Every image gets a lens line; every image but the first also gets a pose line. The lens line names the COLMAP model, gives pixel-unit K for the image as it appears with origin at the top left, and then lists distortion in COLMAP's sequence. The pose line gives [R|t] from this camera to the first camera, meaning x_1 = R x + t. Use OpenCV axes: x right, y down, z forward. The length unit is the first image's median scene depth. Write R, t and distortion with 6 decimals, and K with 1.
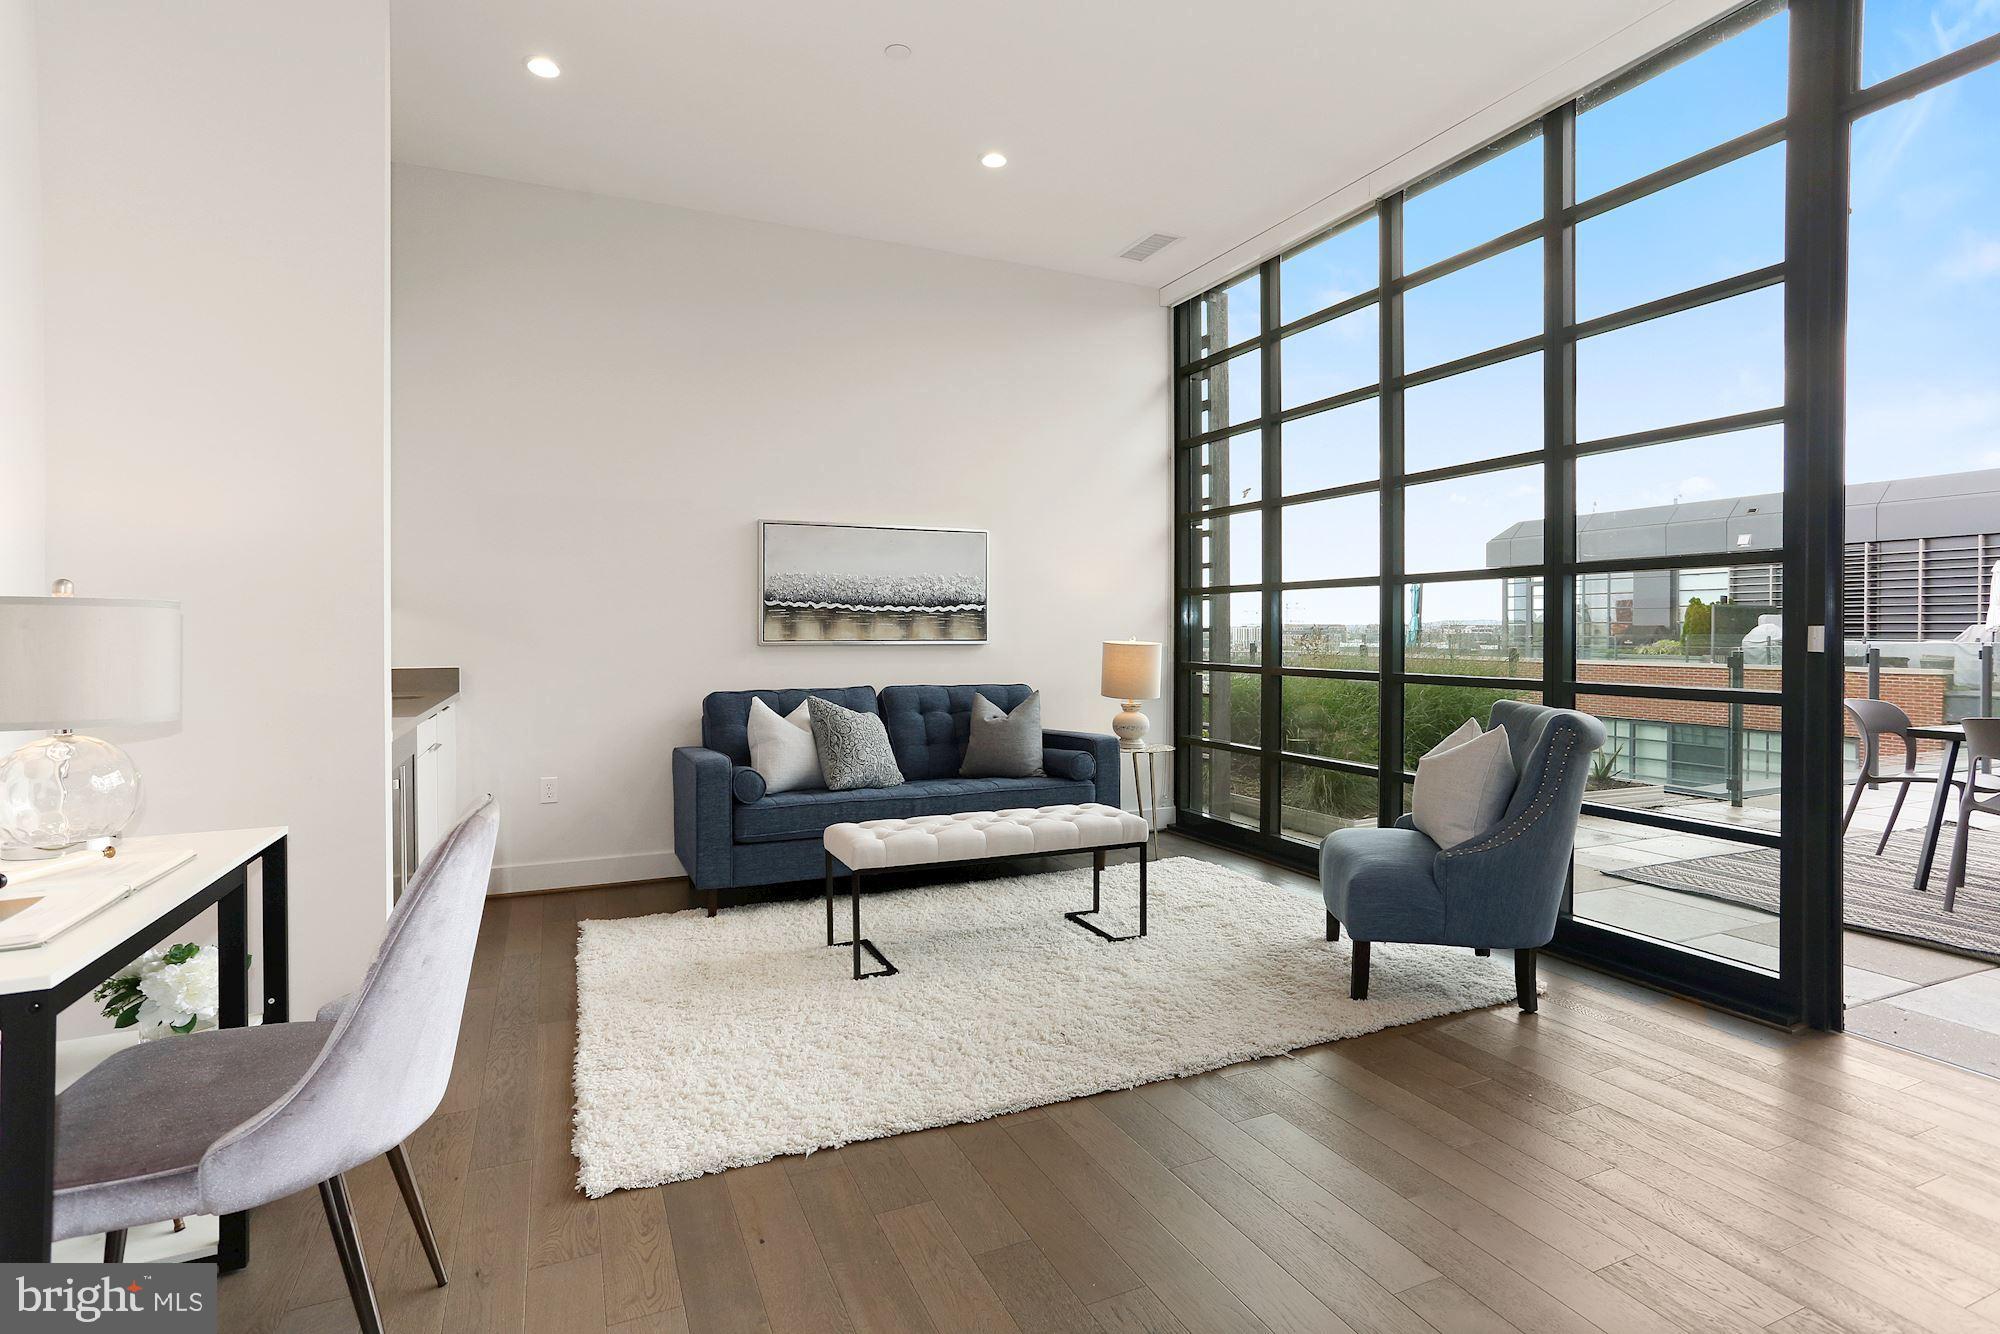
lens RADIAL K [[974.0, 0, 999.0], [0, 974.0, 652.0], [0, 0, 1]] dist [-0.008933, 0.007548]
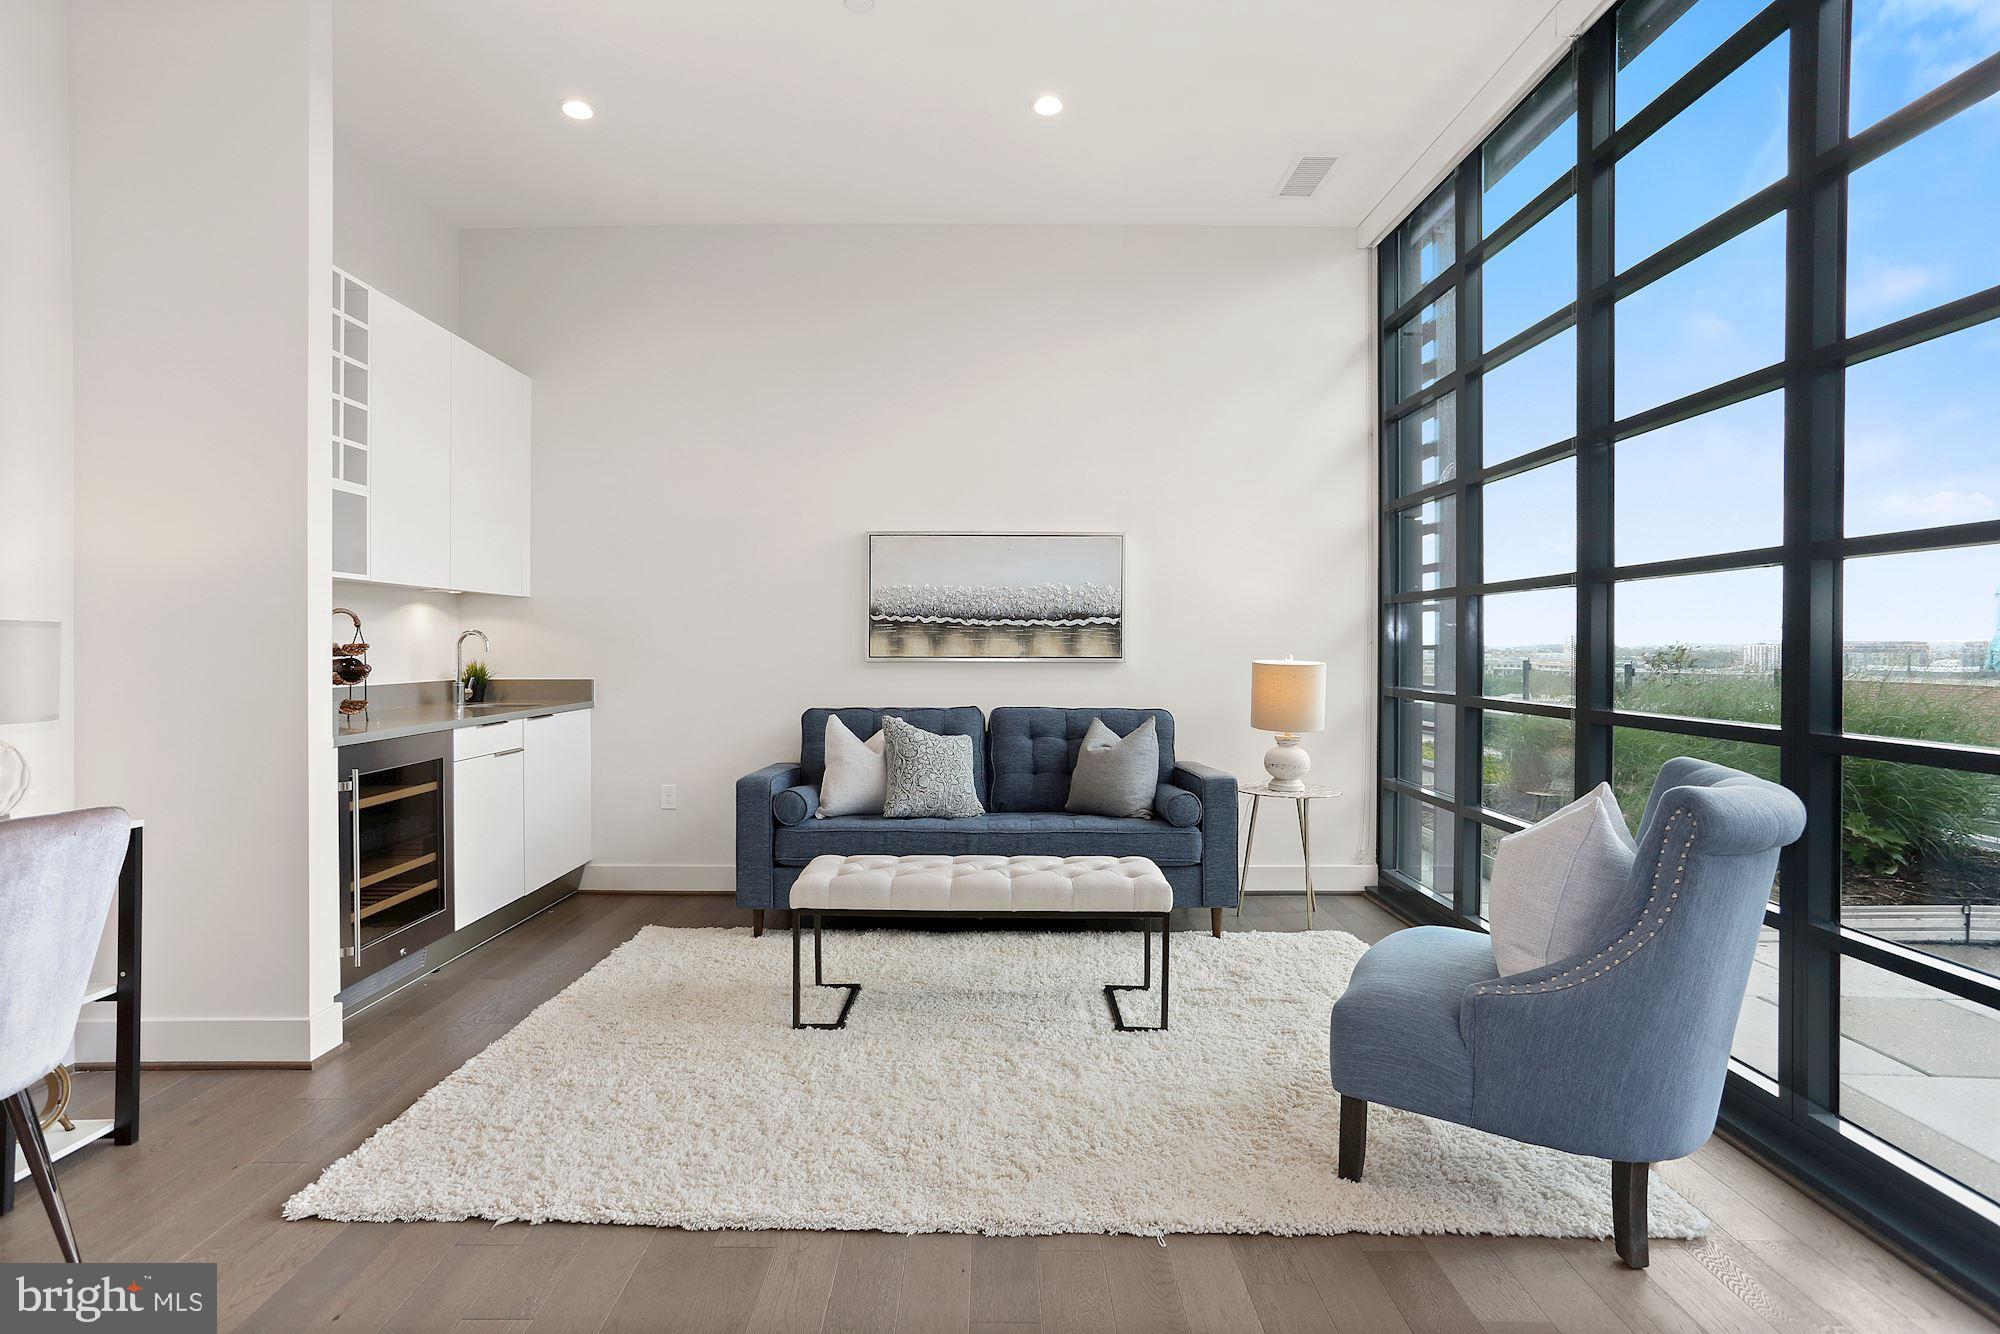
lens RADIAL K [[974.0, 0, 996.5], [0, 974.0, 659.8], [0, 0, 1]] dist [-0.008933, 0.007548]
pose [[0.909513, 0.009170, -0.415574, 0.289743], [-0.012176, 0.999915, -0.004583, -0.005838], [0.415496, 0.009228, 0.909548, 0.175230]]
